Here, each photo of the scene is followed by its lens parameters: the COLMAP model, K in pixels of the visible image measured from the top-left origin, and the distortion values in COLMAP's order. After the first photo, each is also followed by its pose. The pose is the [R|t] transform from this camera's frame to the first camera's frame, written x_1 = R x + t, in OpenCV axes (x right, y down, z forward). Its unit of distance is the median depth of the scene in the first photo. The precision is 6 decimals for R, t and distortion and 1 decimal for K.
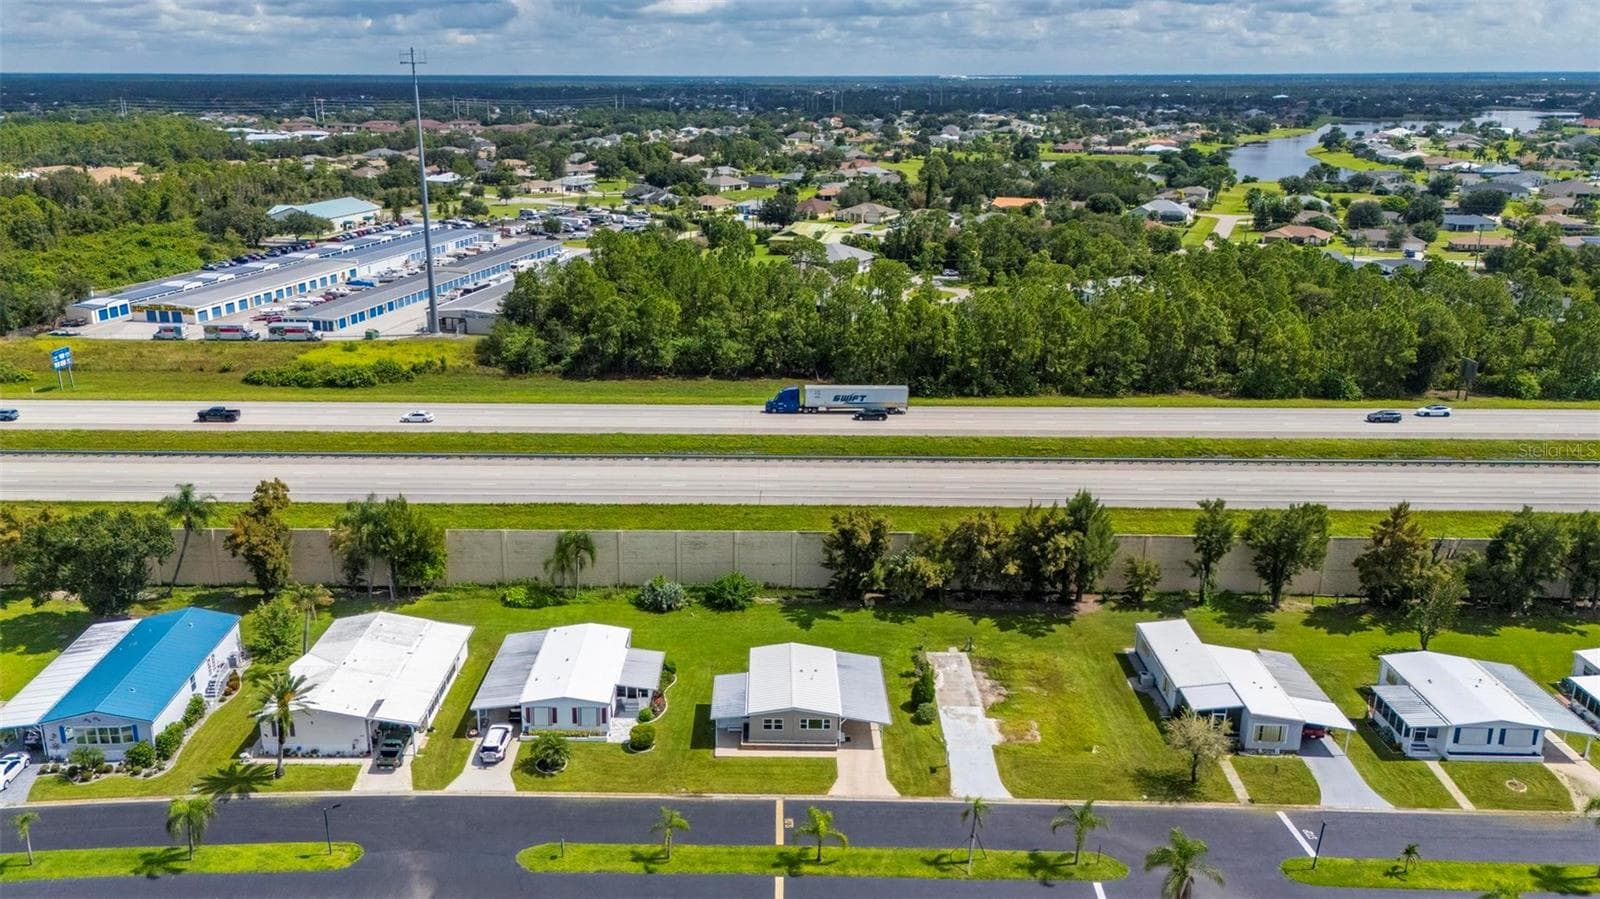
lens RADIAL K [[1189.6, 0, 743.2], [0, 1189.6, 445.3], [0, 0, 1]] dist [0.115148, -0.177620]
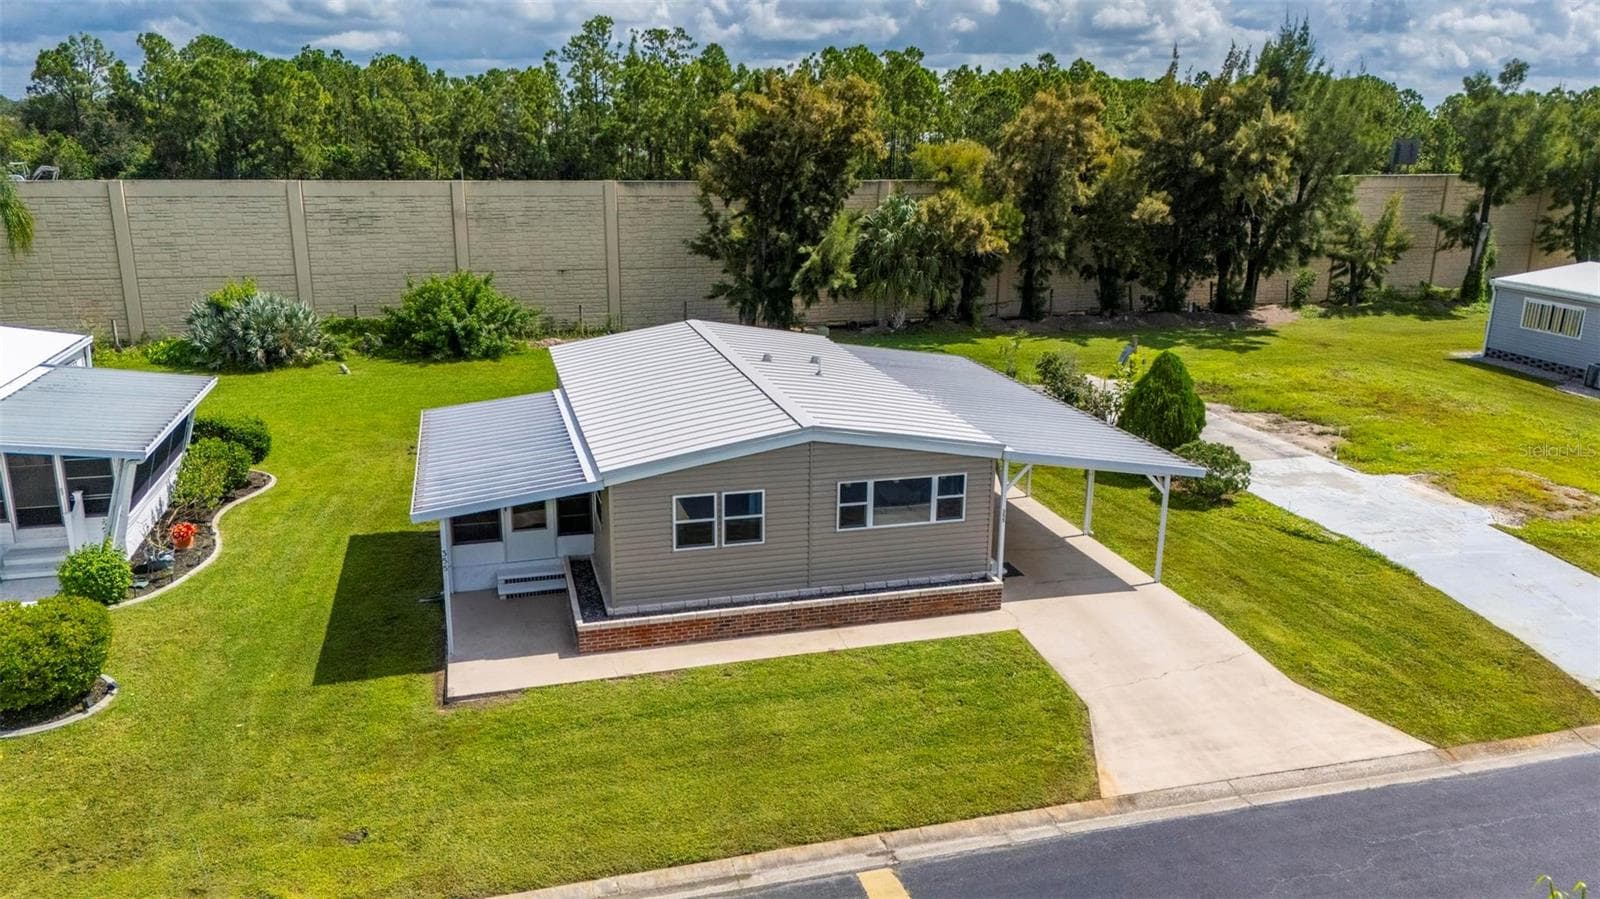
lens RADIAL K [[1176.5, 0, 797.1], [0, 1176.5, 443.9], [0, 0, 1]] dist [0.079162, -0.081403]
pose [[0.956120, -0.066238, 0.285391, -0.017071], [0.073266, 0.997214, -0.014007, 0.176808], [-0.283668, 0.034302, 0.958309, 0.626259]]
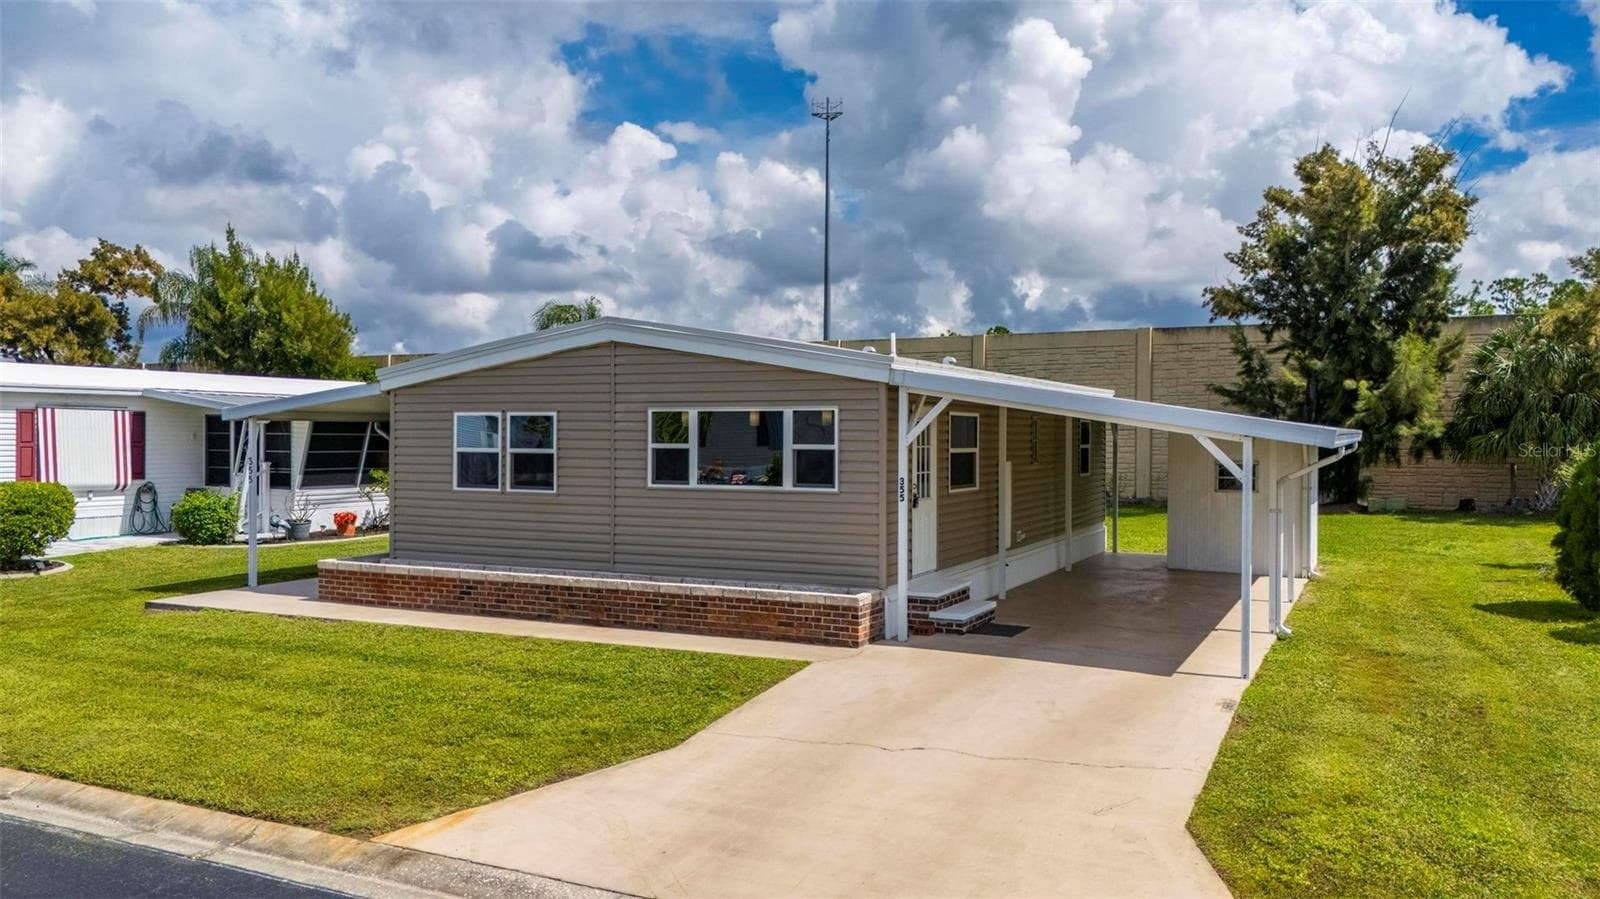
lens RADIAL K [[1172.1, 0, 795.9], [0, 1172.1, 453.3], [0, 0, 1]] dist [0.079421, -0.069527]
pose [[0.906844, 0.013416, -0.421252, 0.098386], [-0.128320, 0.960831, -0.245639, 0.210749], [0.401456, 0.276811, 0.873045, 0.696902]]
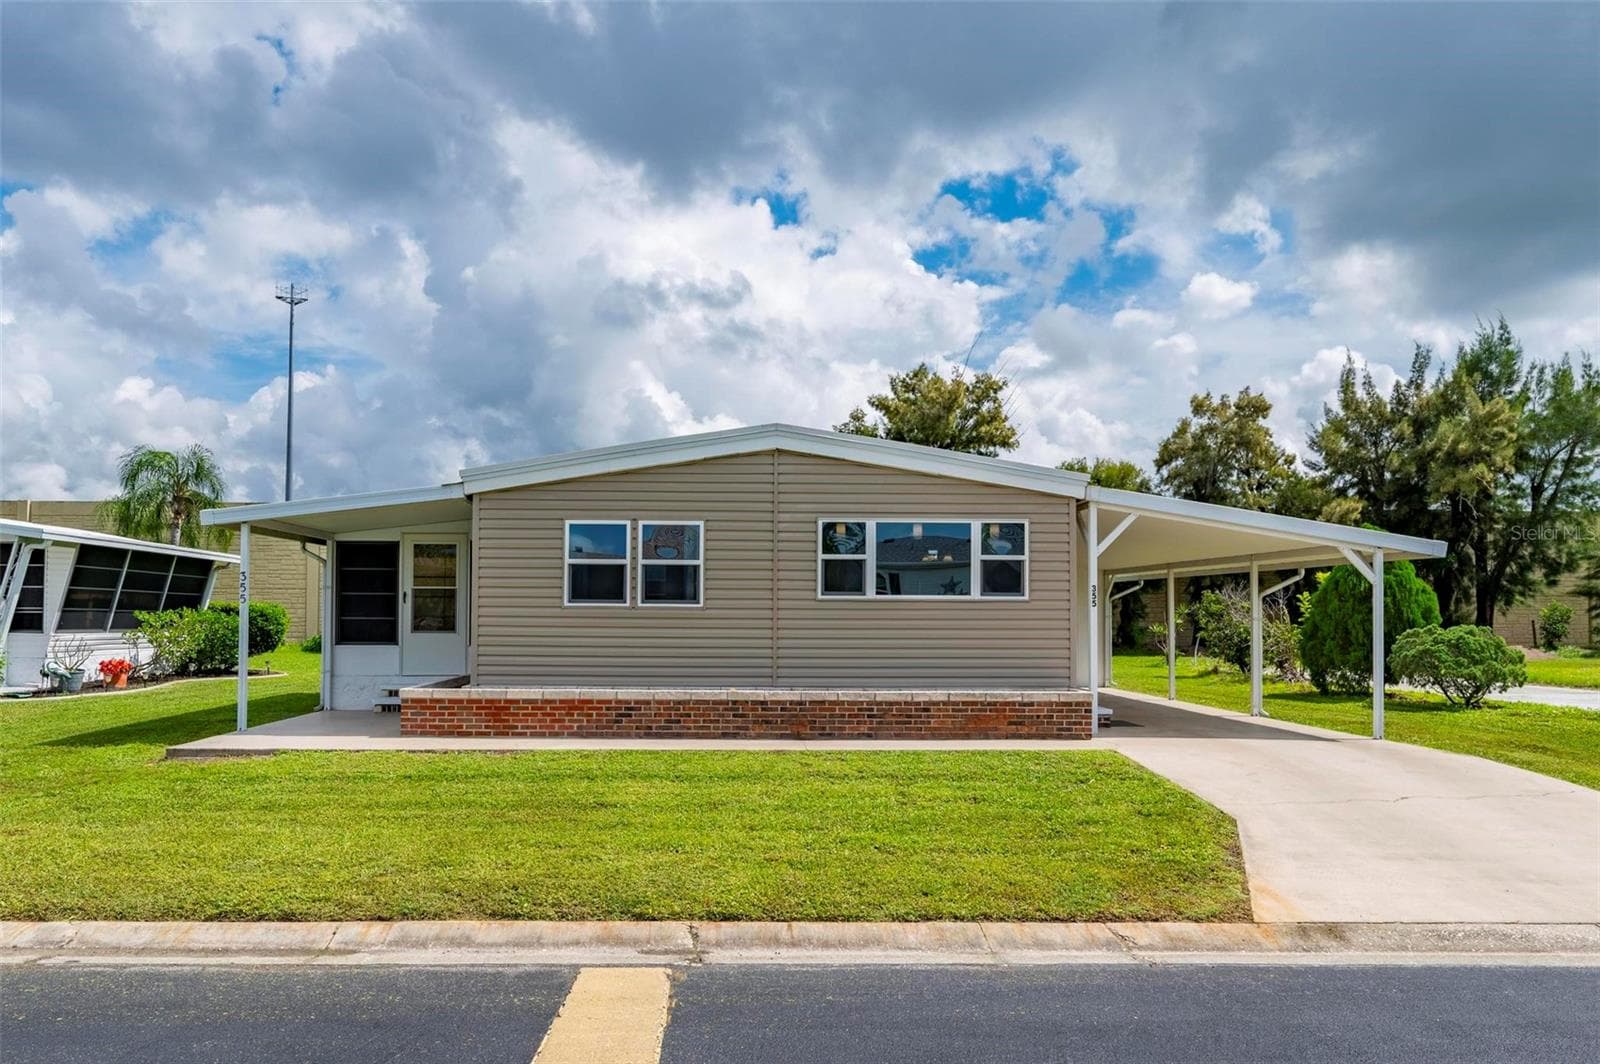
lens RADIAL K [[1041.1, 0, 725.9], [0, 1041.1, 582.6], [0, 0, 1]] dist [-0.002852, -0.003332]
pose [[0.999355, 0.009809, 0.034531, 0.025021], [0.001699, 0.947939, -0.318448, 0.218167], [-0.035857, 0.318301, 0.947311, 0.696421]]
